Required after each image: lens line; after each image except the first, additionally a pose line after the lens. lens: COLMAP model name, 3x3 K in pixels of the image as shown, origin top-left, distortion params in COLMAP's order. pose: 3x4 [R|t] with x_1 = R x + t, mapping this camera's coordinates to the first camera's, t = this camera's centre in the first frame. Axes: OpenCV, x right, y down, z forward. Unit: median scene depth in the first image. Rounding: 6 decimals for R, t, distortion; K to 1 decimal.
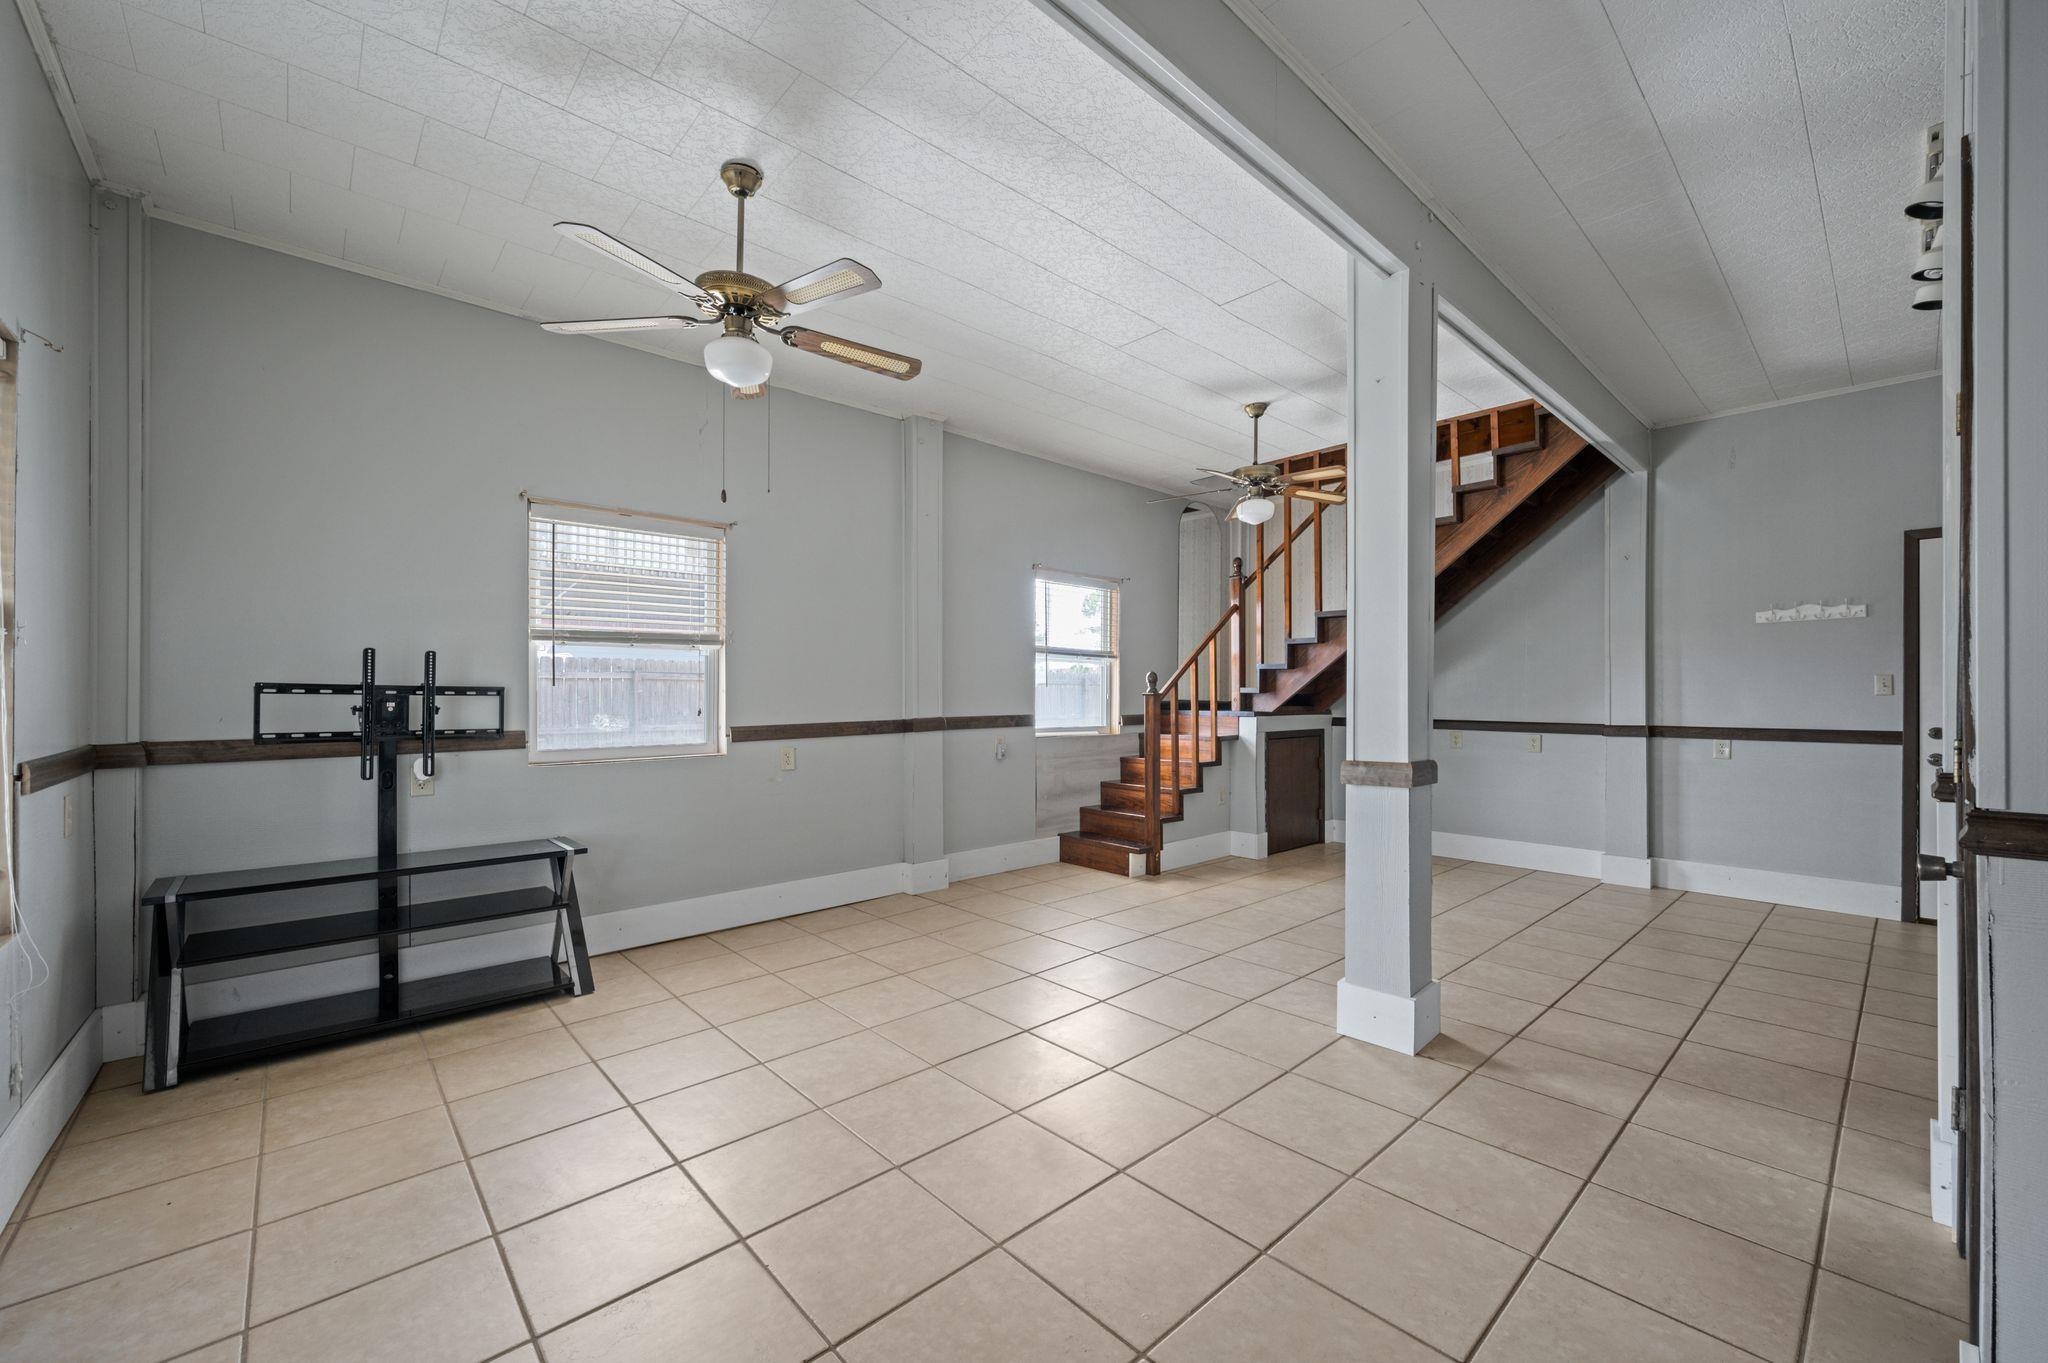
lens RADIAL K [[811.3, 0, 1028.5], [0, 811.3, 696.3], [0, 0, 1]] dist [-0.000016, -0.000029]
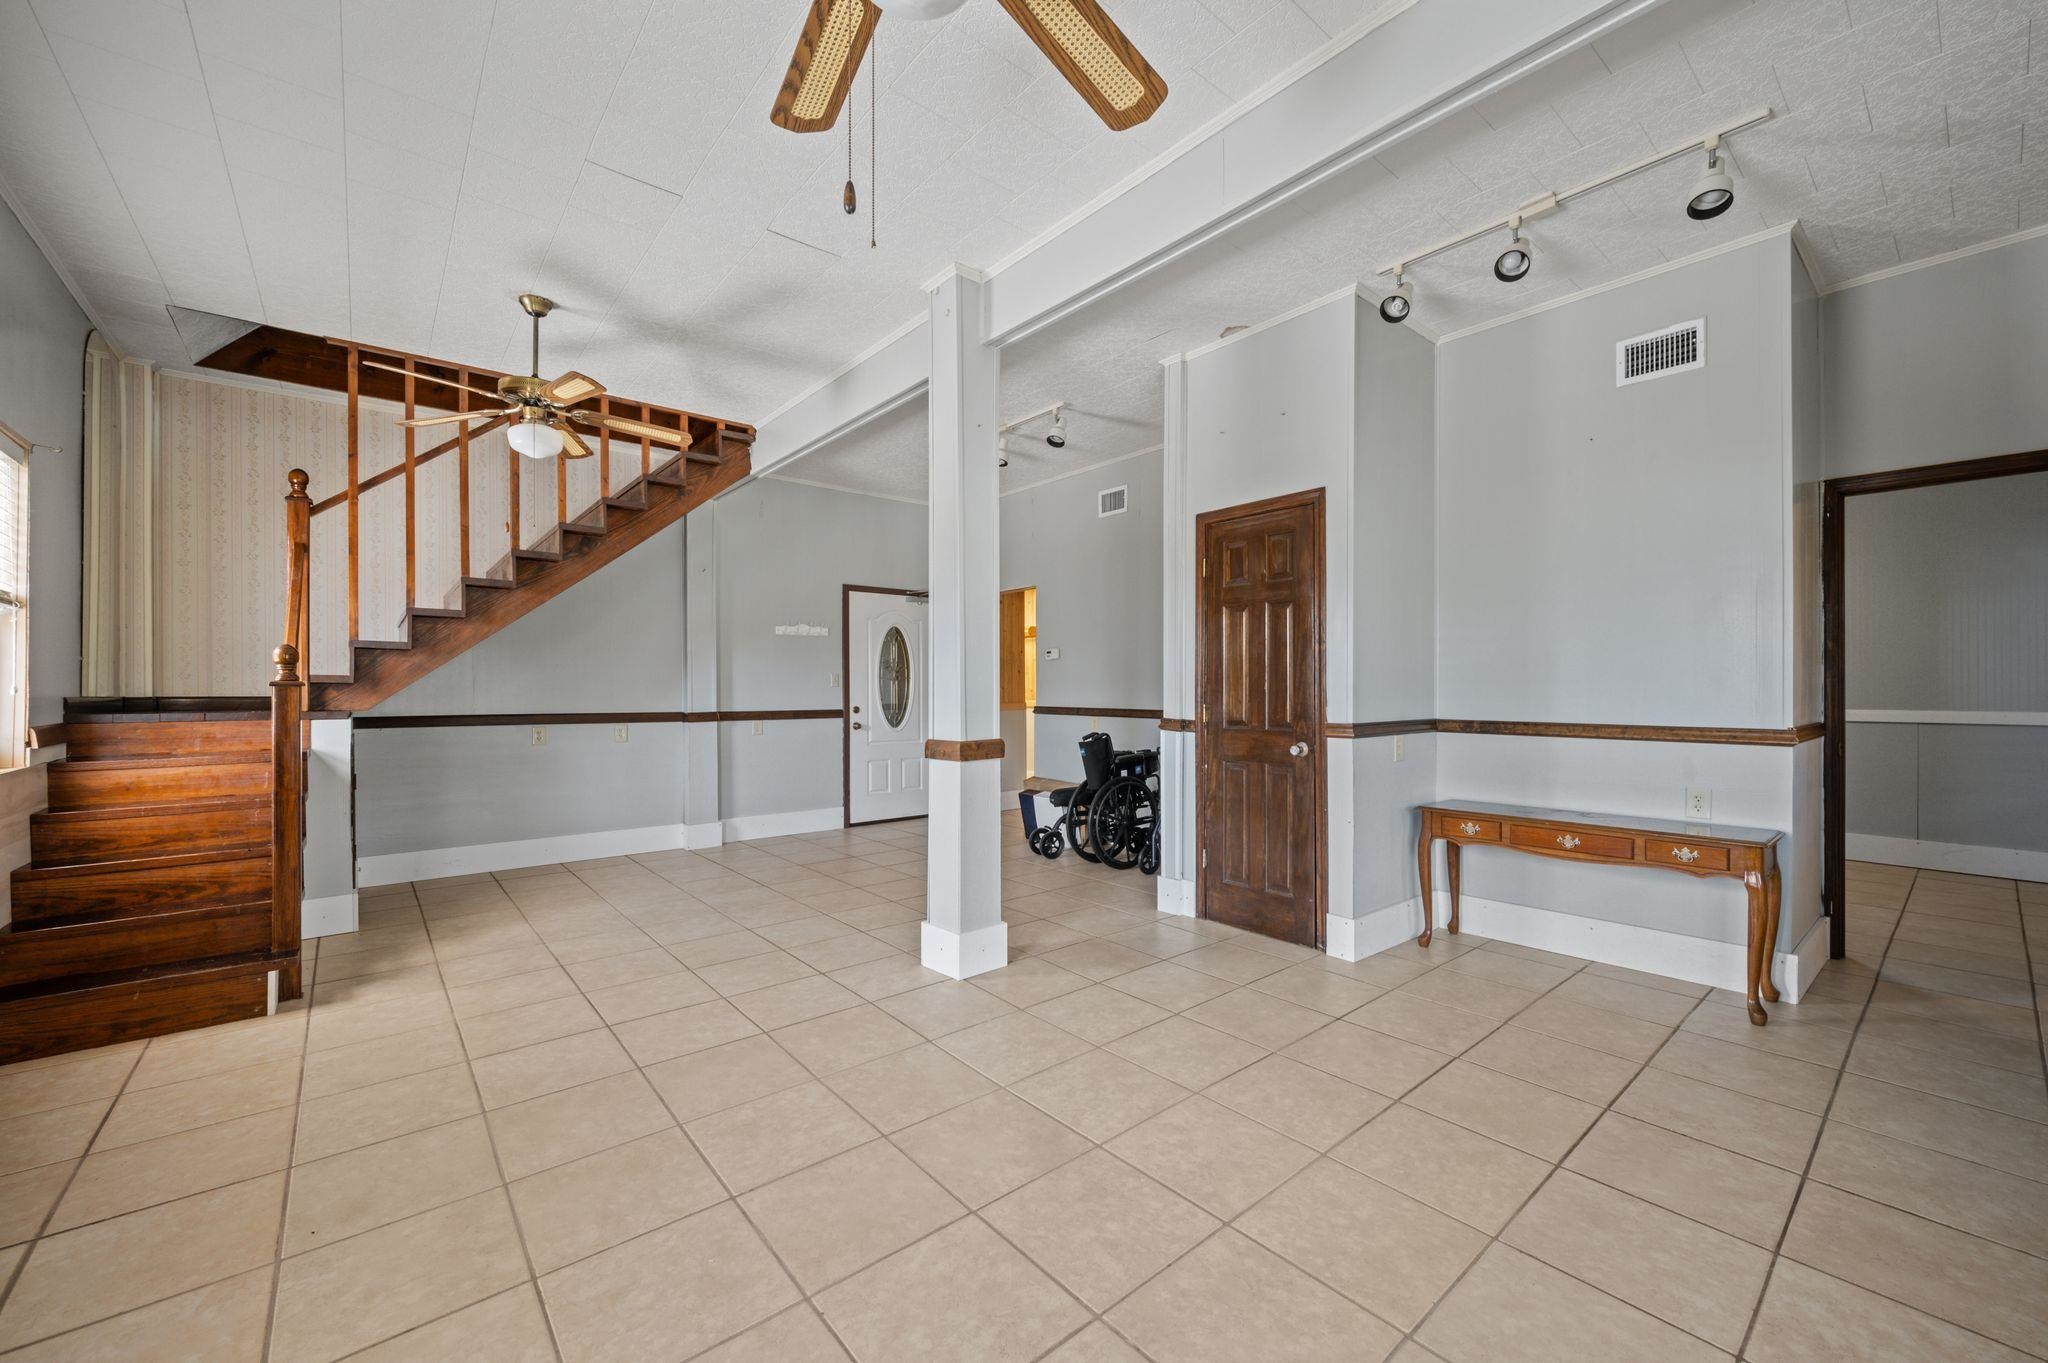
lens RADIAL K [[811.3, 0, 1028.5], [0, 811.3, 696.3], [0, 0, 1]] dist [-0.000016, -0.000029]
pose [[0.031848, -0.011054, 0.999432, -0.503475], [0.000637, 0.999939, 0.011040, -0.000168], [-0.999493, 0.000285, 0.031853, 0.573347]]
